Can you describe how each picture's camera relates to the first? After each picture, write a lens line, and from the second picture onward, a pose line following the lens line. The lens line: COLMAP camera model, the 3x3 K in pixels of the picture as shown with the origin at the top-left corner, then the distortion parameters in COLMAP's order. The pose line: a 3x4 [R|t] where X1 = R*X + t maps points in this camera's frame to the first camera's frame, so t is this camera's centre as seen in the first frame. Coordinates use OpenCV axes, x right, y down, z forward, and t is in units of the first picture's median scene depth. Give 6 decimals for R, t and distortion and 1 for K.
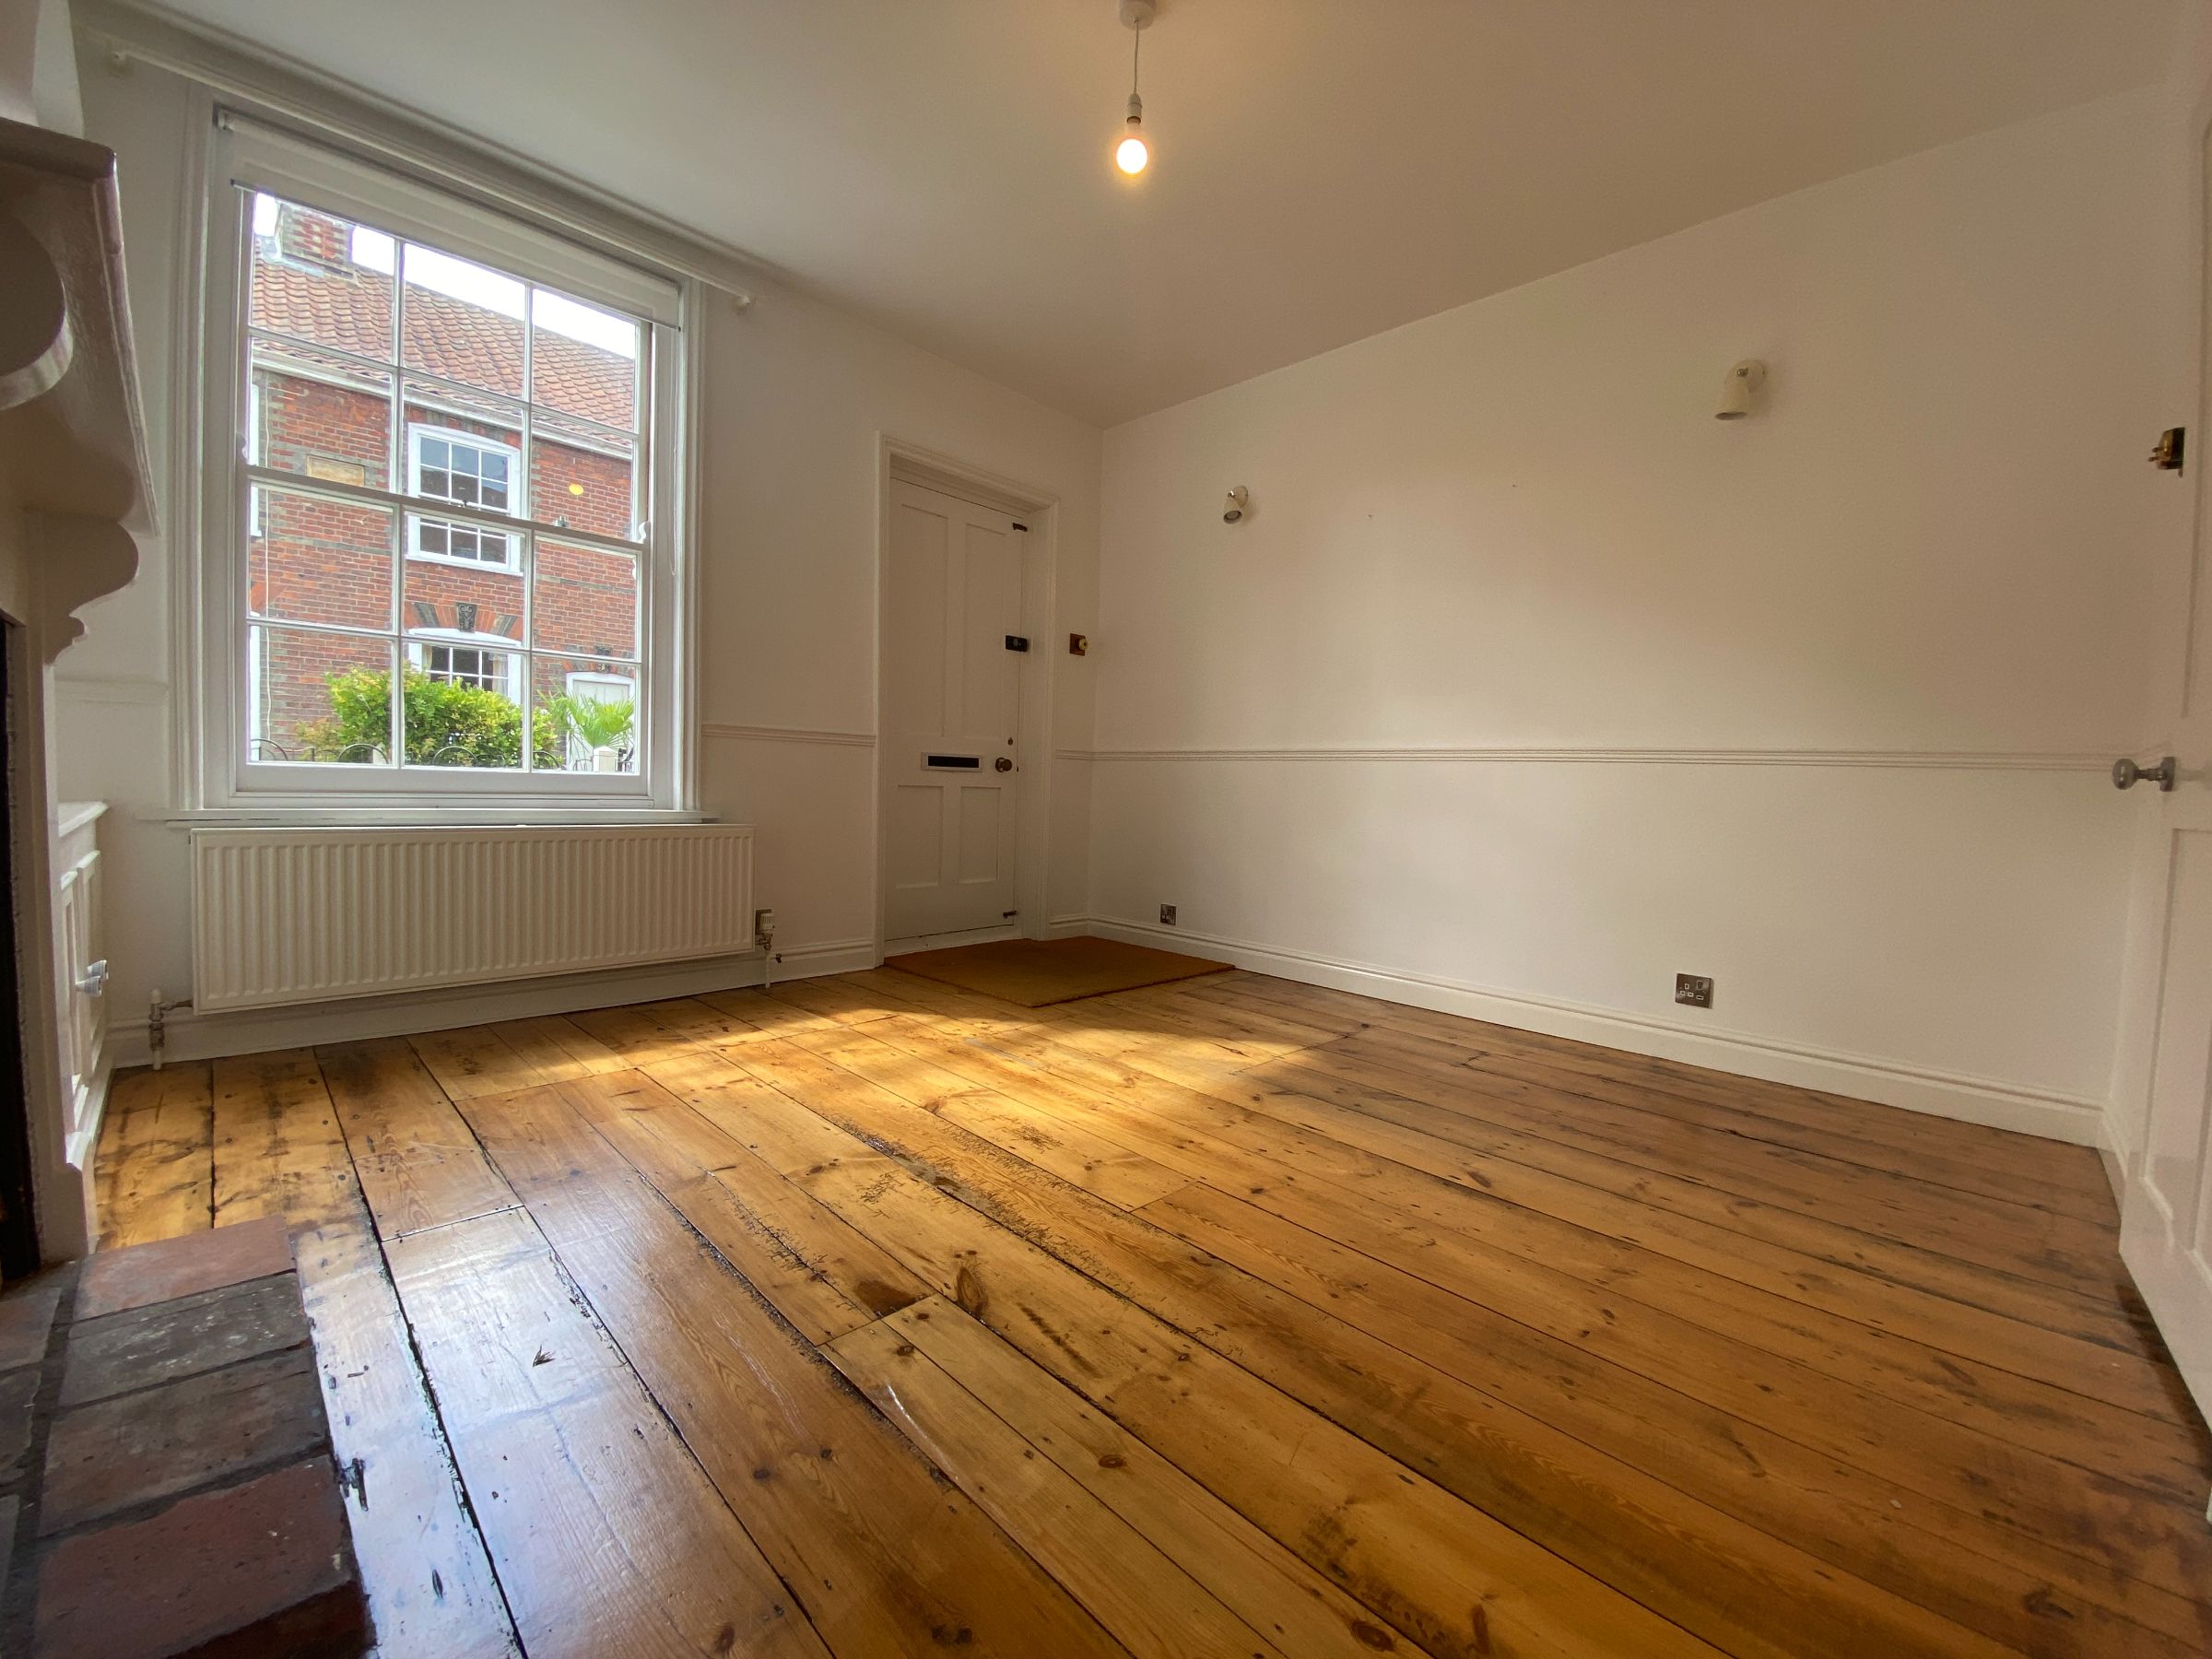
lens RADIAL K [[905.4, 0, 1101.3], [0, 905.4, 825.8], [0, 0, 1]] dist [0.061975, -0.042373]
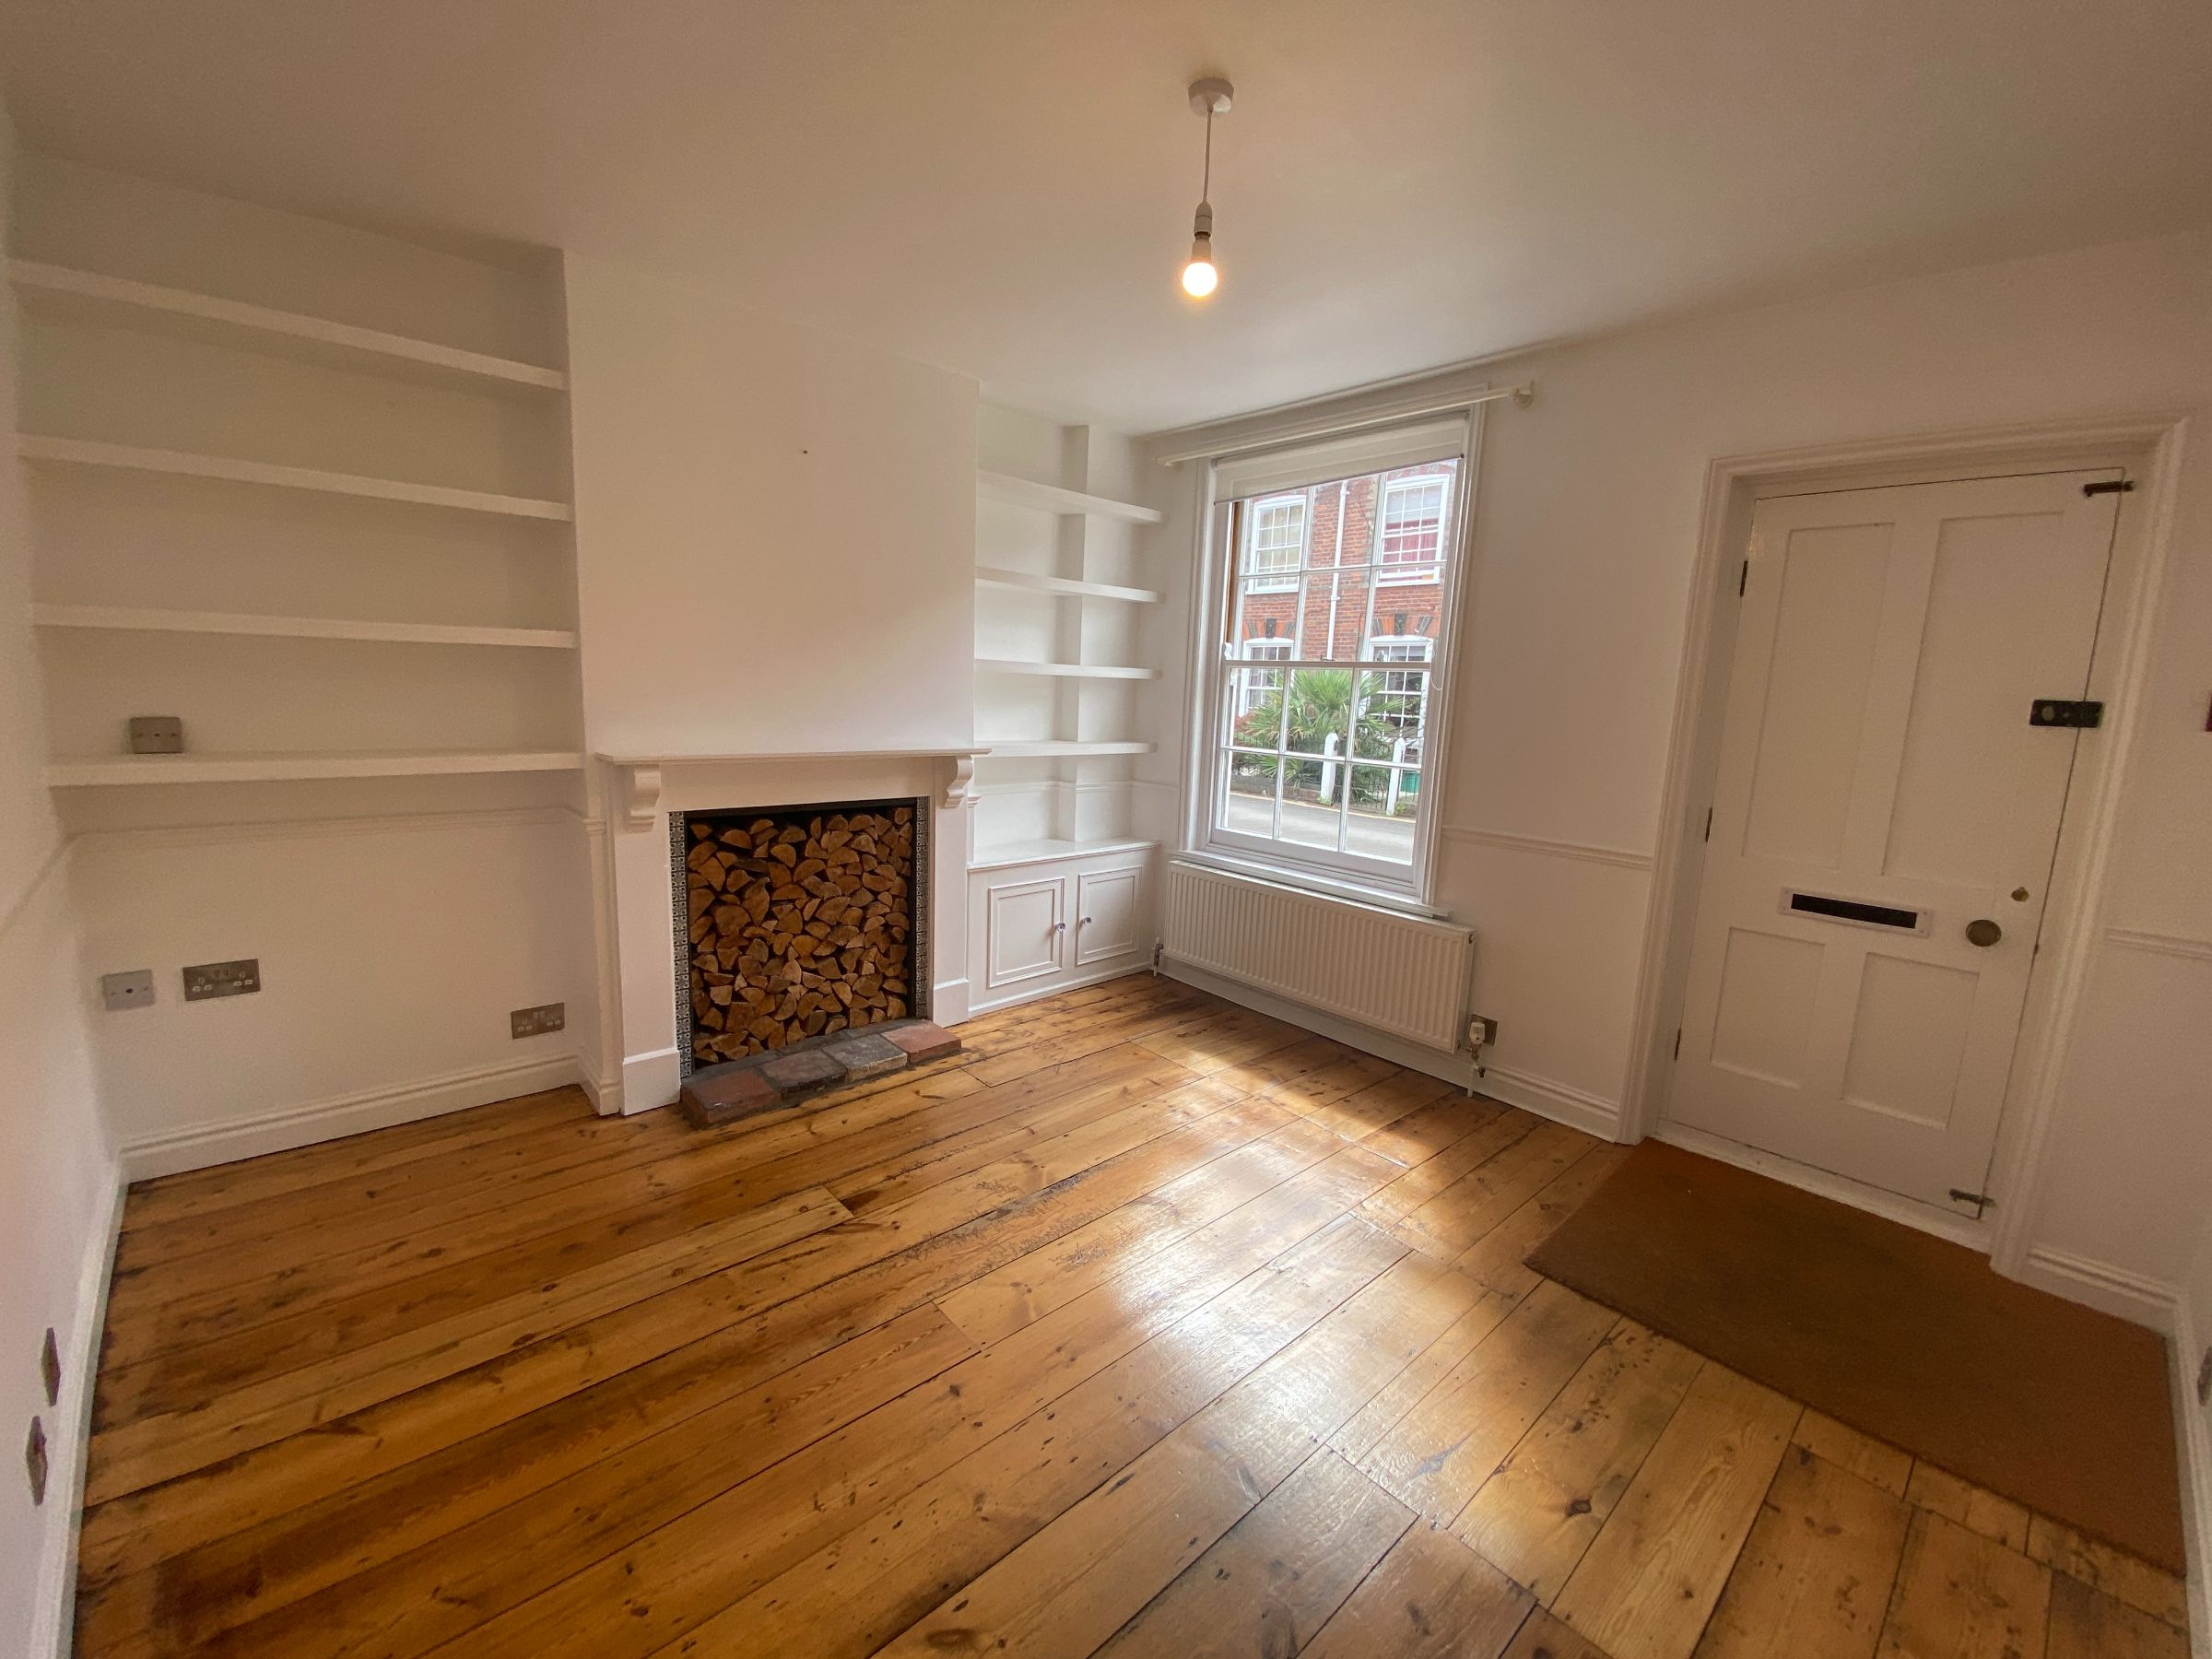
lens RADIAL K [[905.4, 0, 1101.3], [0, 905.4, 825.8], [0, 0, 1]] dist [0.061975, -0.042373]
pose [[-0.050286, 0.127630, -0.990546, 1.053302], [-0.085848, 0.987578, 0.131606, -0.361225], [0.995038, 0.091655, -0.038705, 1.087007]]
